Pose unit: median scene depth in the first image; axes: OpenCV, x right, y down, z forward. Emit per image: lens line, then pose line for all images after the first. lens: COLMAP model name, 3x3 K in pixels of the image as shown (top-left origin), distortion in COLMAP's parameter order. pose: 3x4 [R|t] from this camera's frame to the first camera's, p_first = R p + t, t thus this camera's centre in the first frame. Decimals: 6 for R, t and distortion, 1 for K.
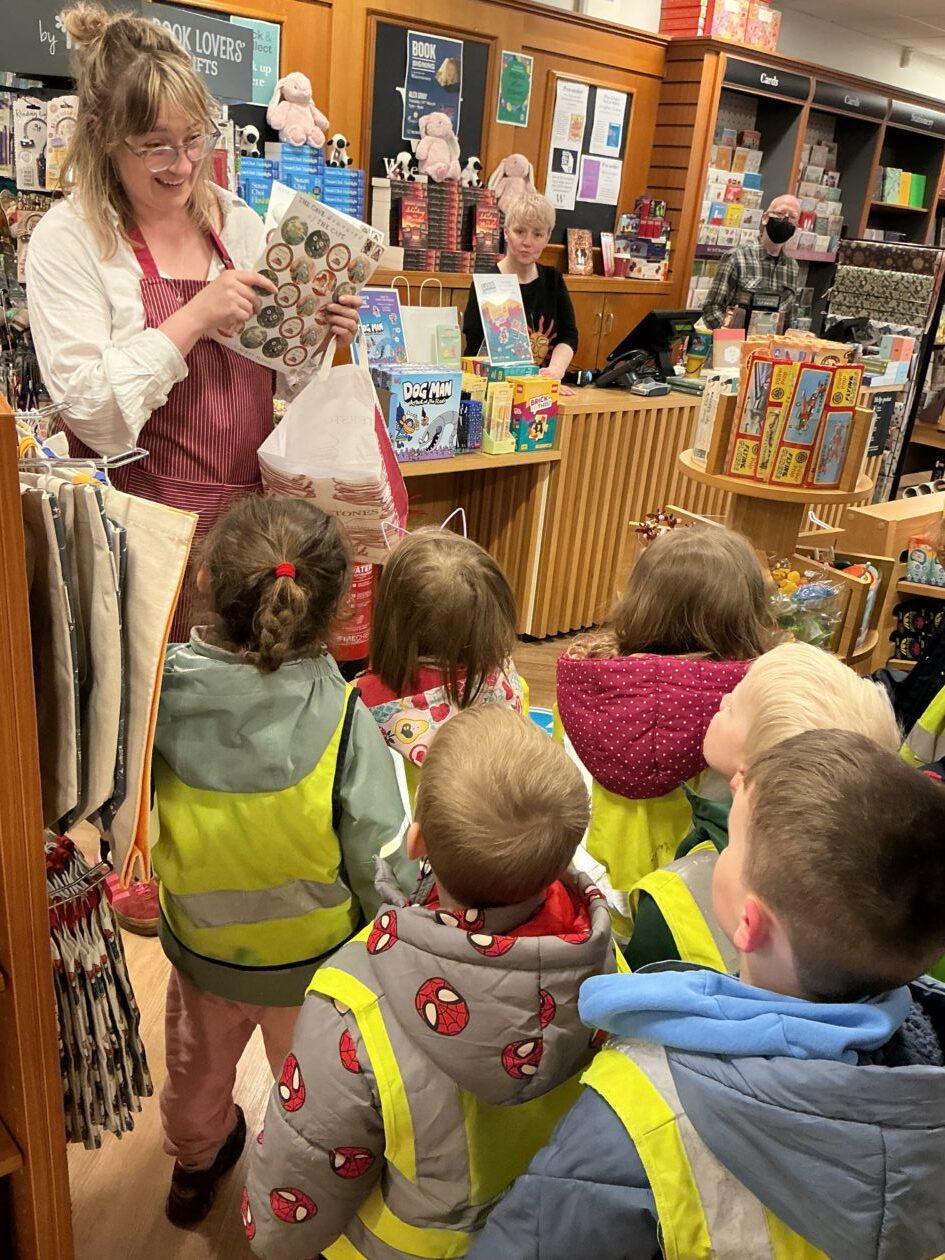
lens RADIAL K [[1047.1, 0, 467.5], [0, 1047.1, 633.3], [0, 0, 1]] dist [0.128826, -0.255047]
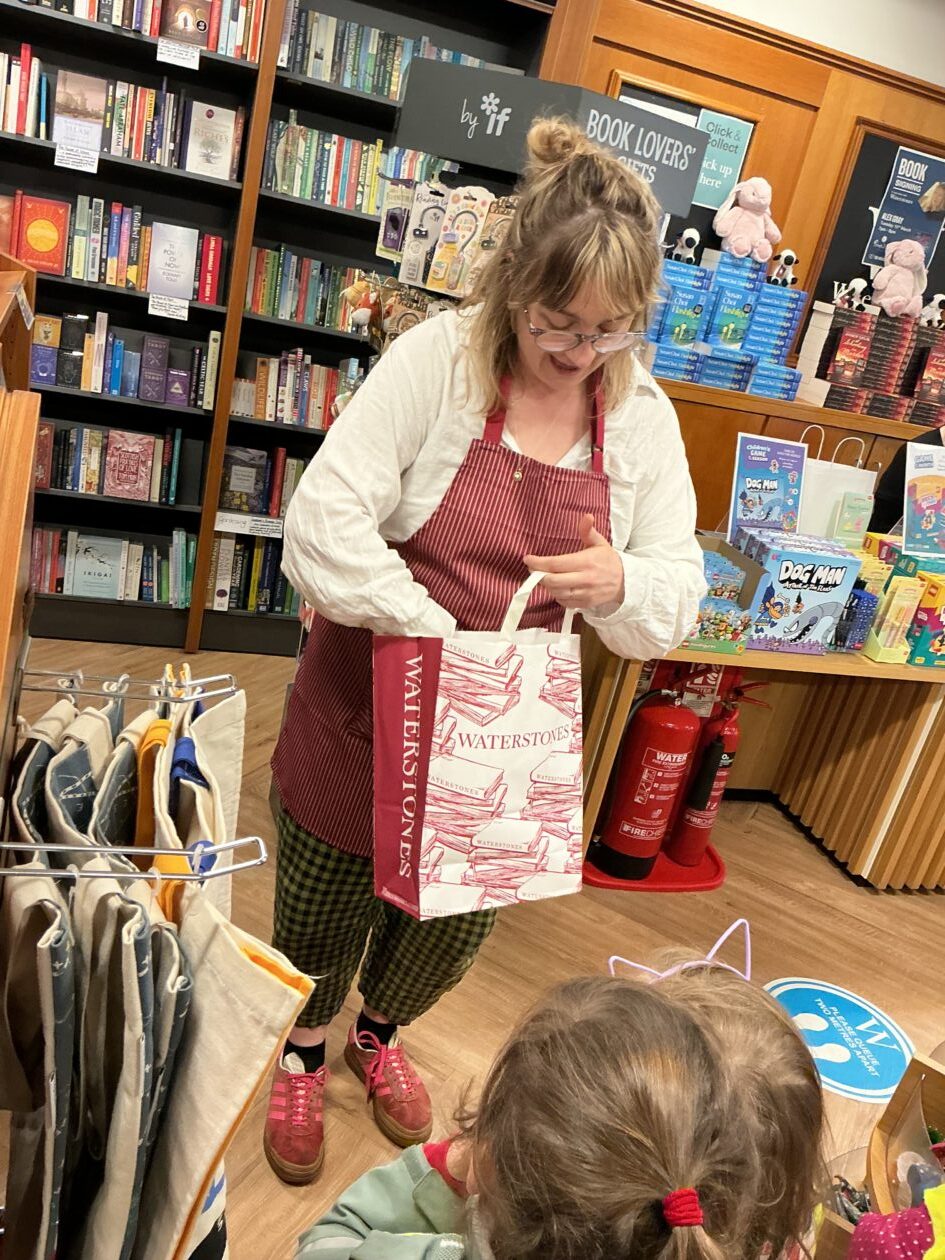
lens RADIAL K [[1047.1, 0, 467.5], [0, 1047.1, 633.3], [0, 0, 1]] dist [0.128826, -0.255047]
pose [[0.917210, 0.247863, -0.311914, -0.011154], [-0.267256, 0.963412, -0.020310, -0.072371], [0.295468, 0.101989, 0.949893, 0.111376]]
